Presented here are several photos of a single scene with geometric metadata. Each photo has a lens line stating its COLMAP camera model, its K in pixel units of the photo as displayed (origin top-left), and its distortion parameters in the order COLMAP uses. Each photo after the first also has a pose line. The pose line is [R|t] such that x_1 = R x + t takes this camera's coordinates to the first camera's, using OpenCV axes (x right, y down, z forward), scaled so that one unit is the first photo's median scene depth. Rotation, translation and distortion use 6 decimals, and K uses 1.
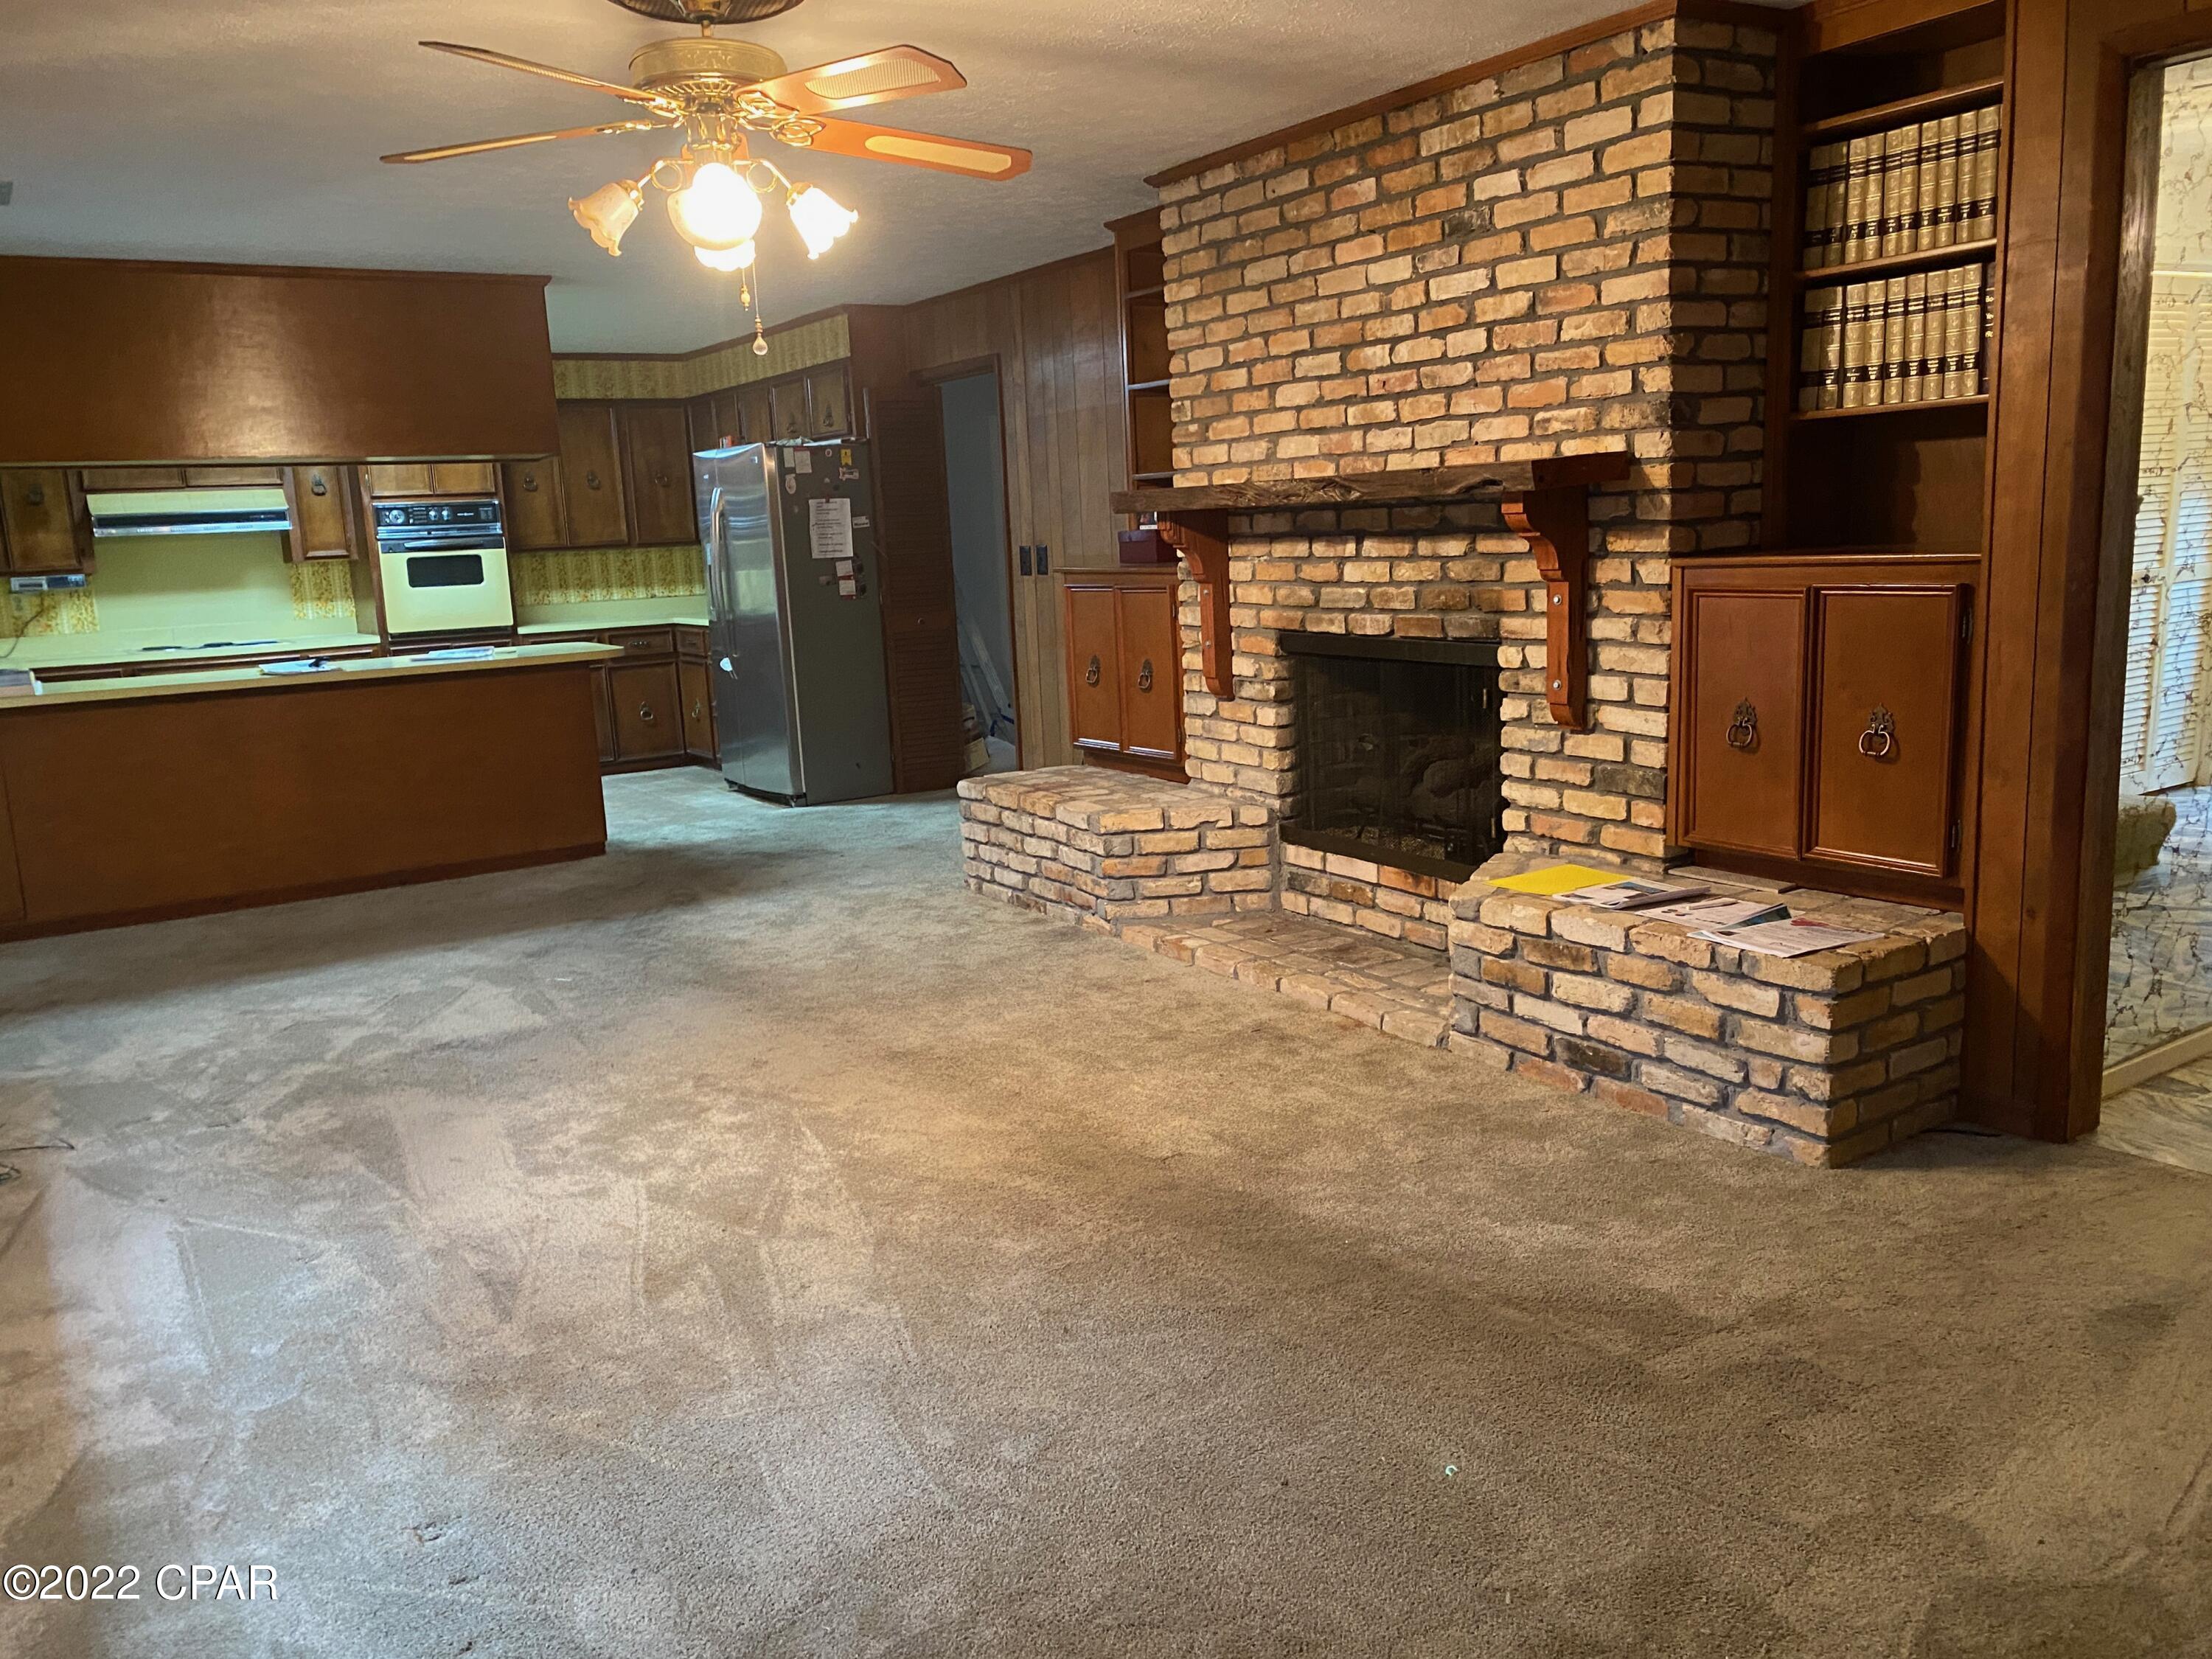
lens RADIAL K [[1694.3, 0, 1073.7], [0, 1694.3, 832.0], [0, 0, 1]] dist [0.061138, -0.064155]
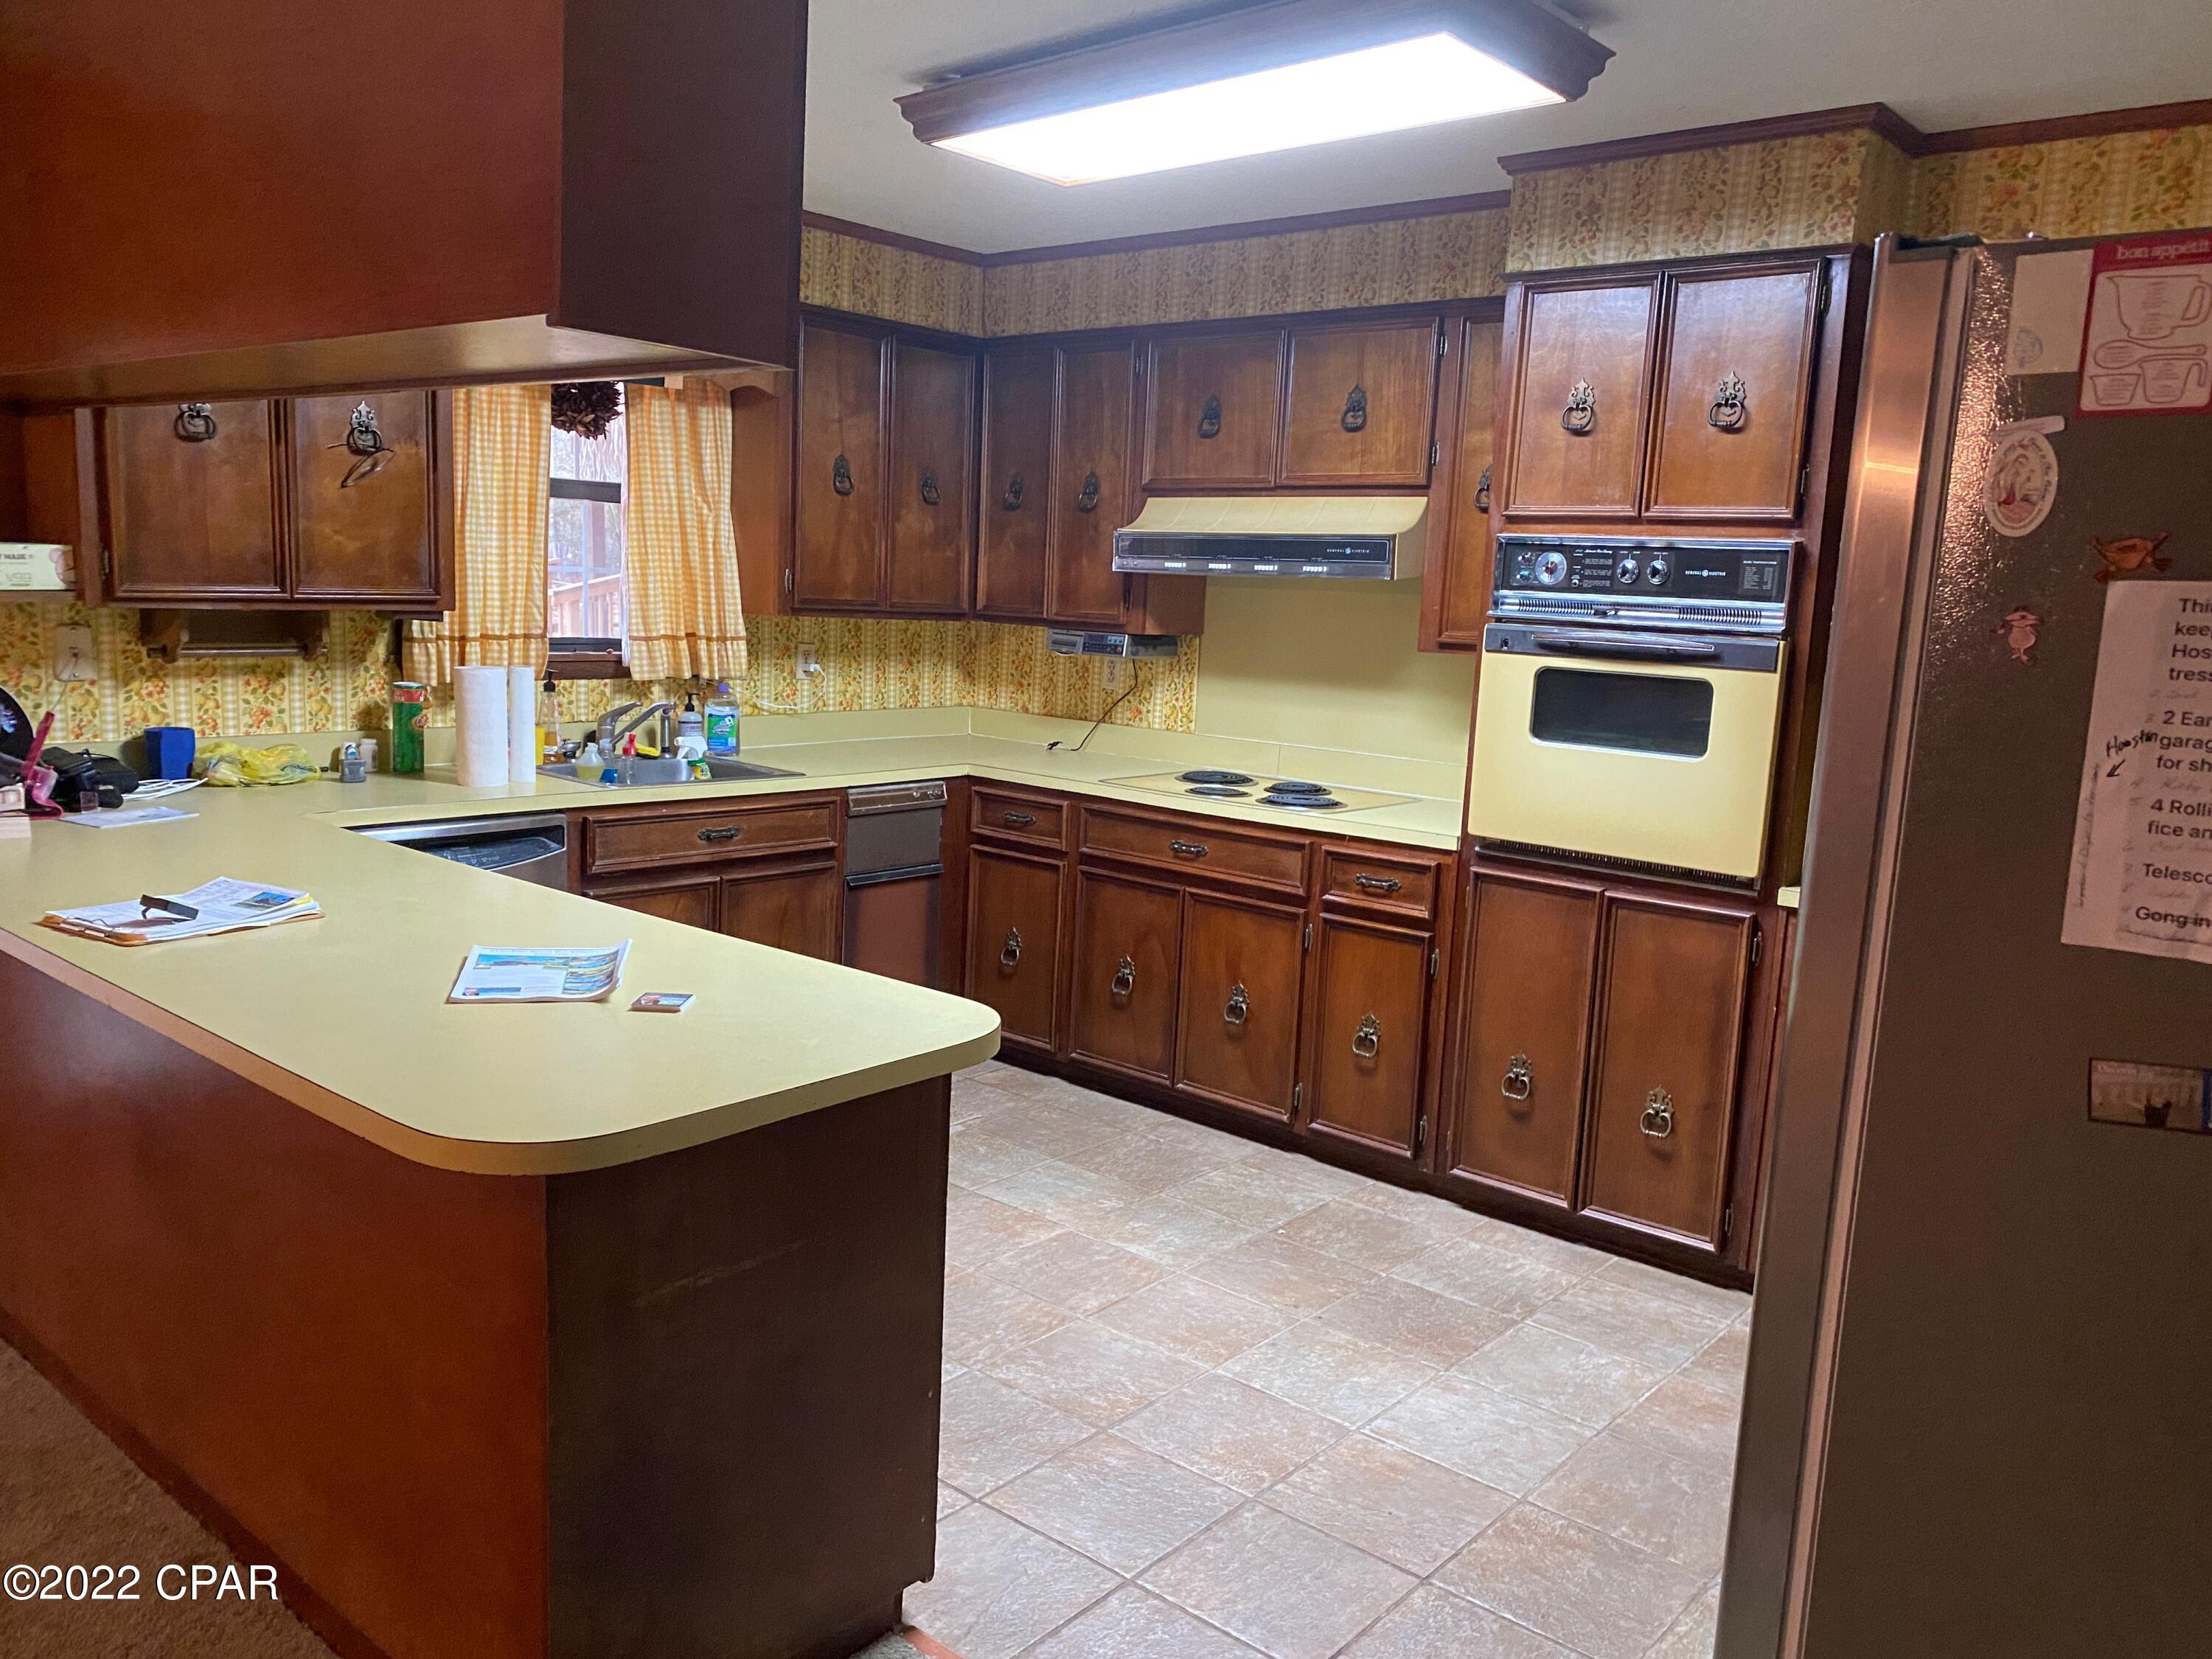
lens RADIAL K [[1694.3, 0, 1083.7], [0, 1694.3, 849.3], [0, 0, 1]] dist [0.061138, -0.064155]
pose [[0.281429, 0.215791, -0.935004, -0.027362], [-0.231198, 0.960930, 0.152185, -0.155342], [0.931314, 0.173341, 0.320324, 0.773822]]
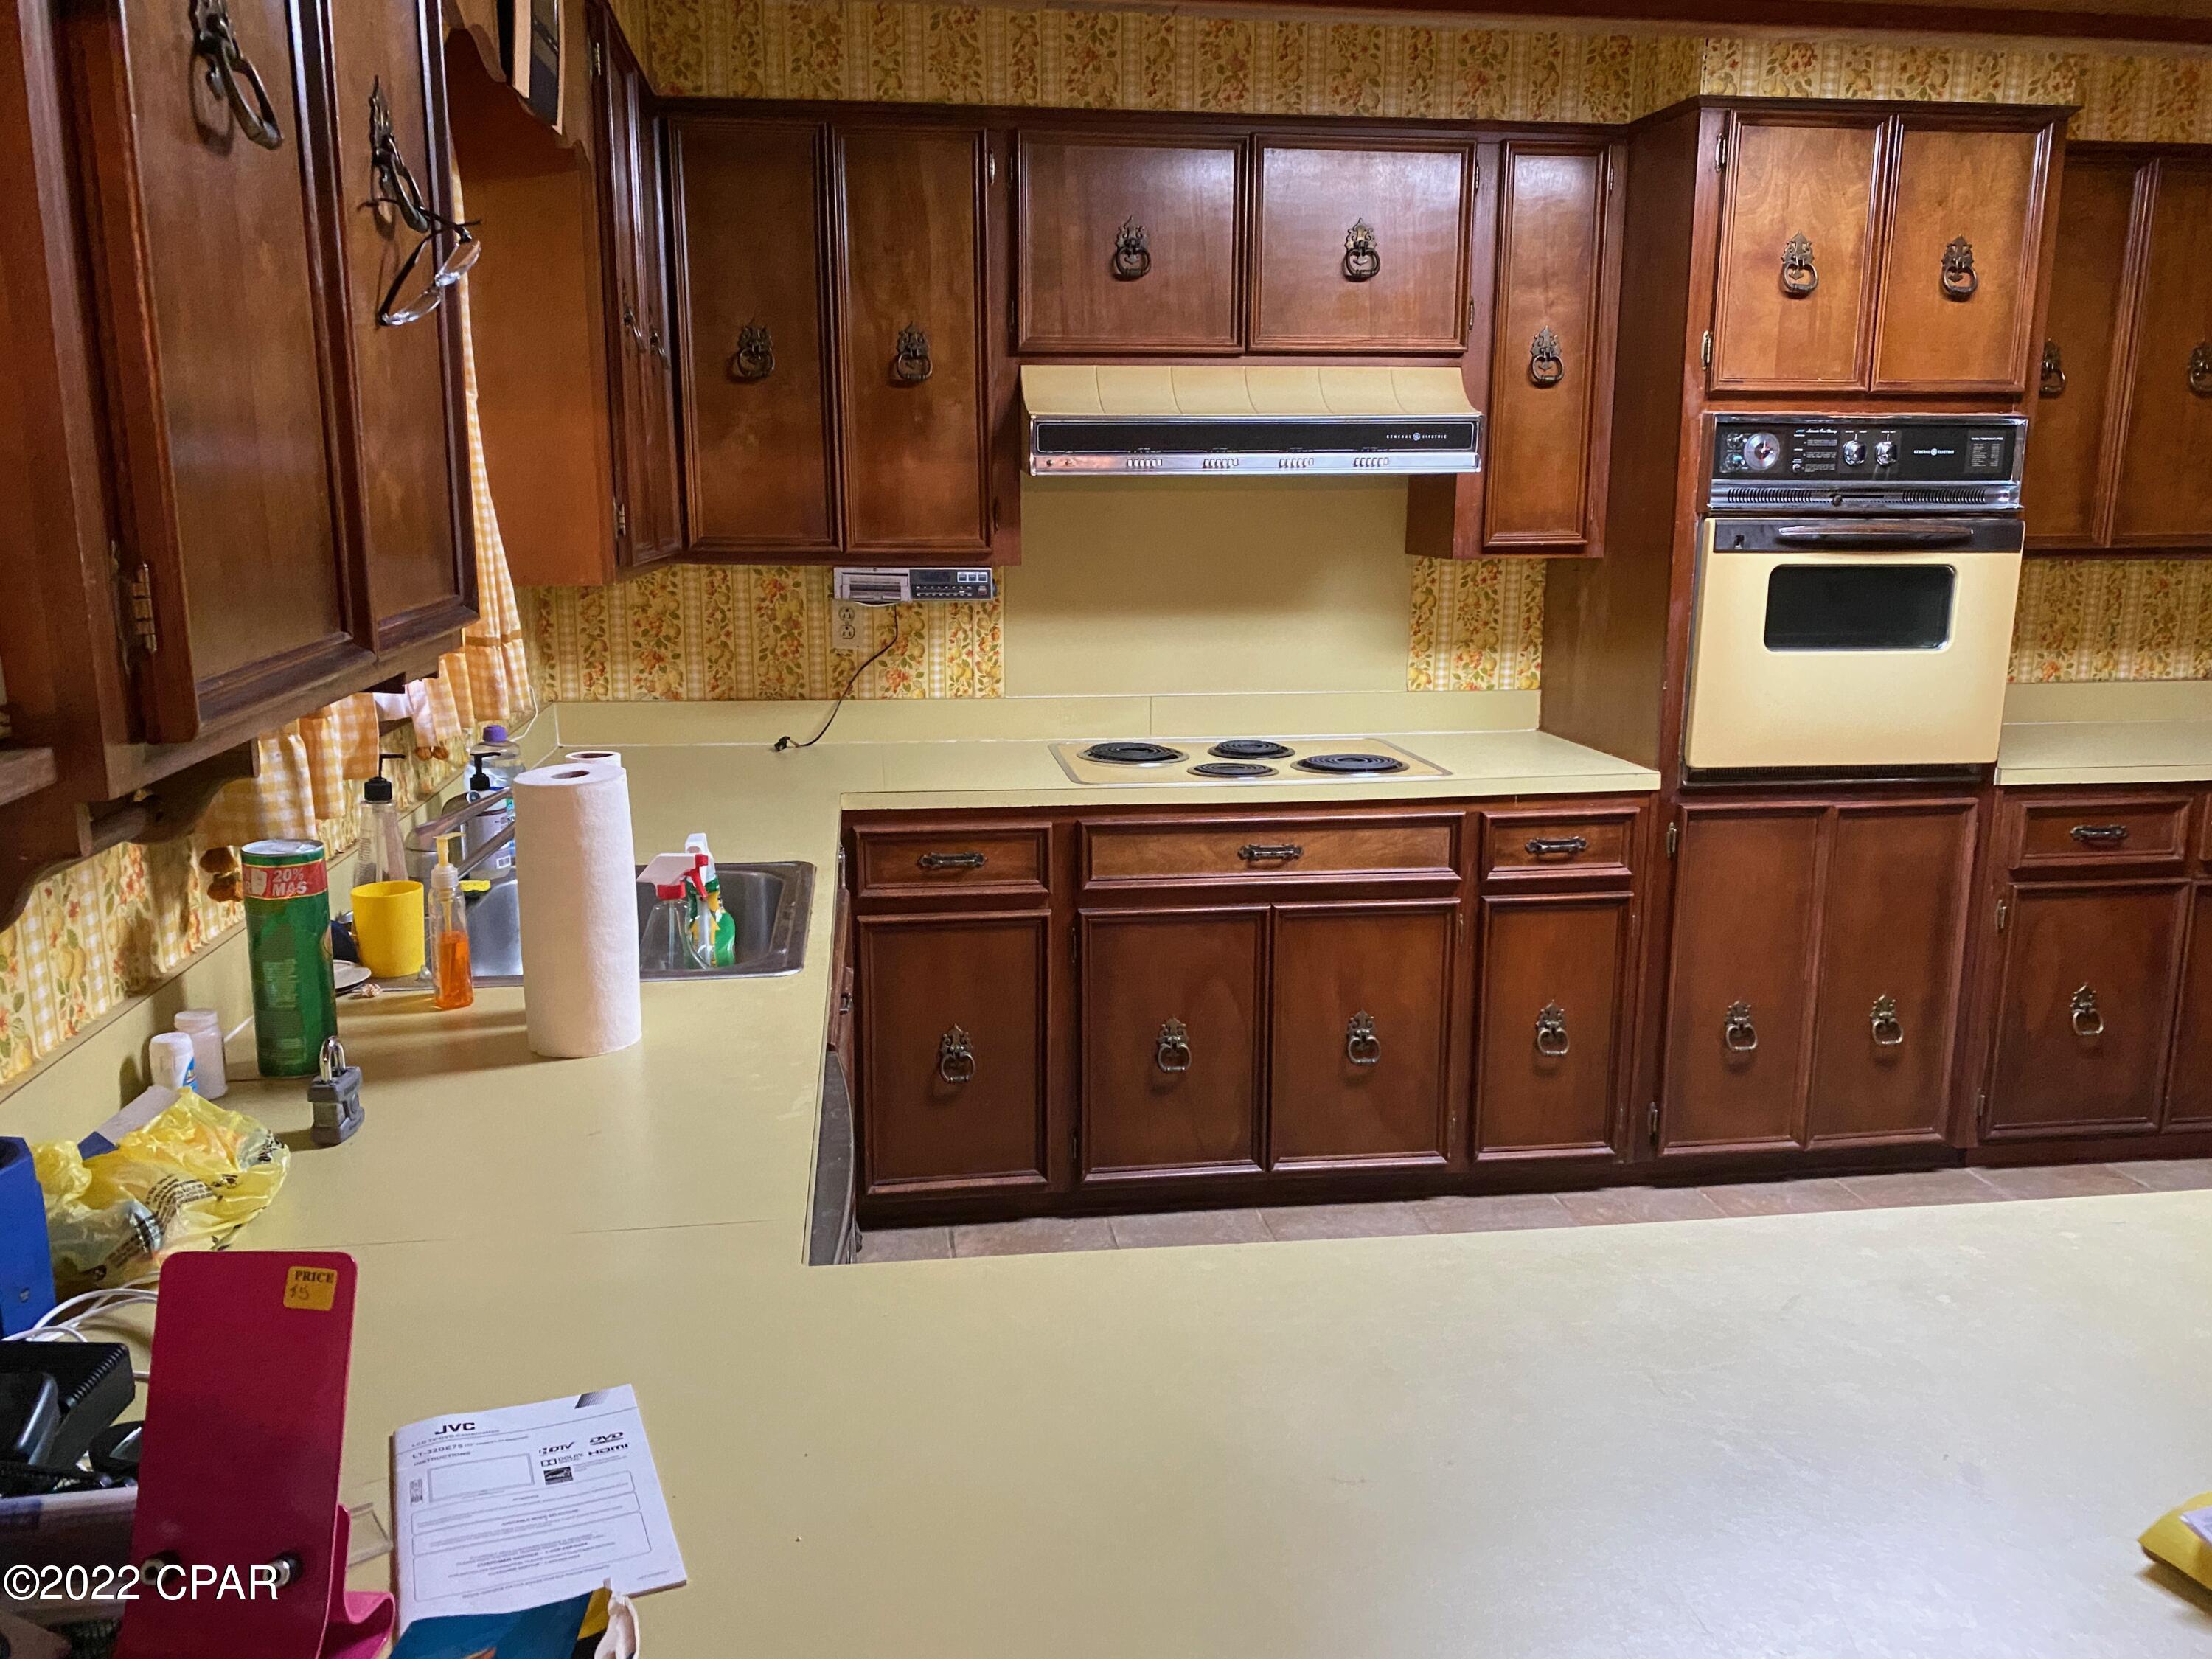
lens RADIAL K [[1694.3, 0, 1105.2], [0, 1694.3, 828.3], [0, 0, 1]] dist [0.061138, -0.064155]
pose [[0.909317, 0.133625, -0.394065, -0.368103], [-0.121628, 0.991029, 0.055389, -0.108699], [0.397931, -0.002437, 0.917412, 0.613959]]
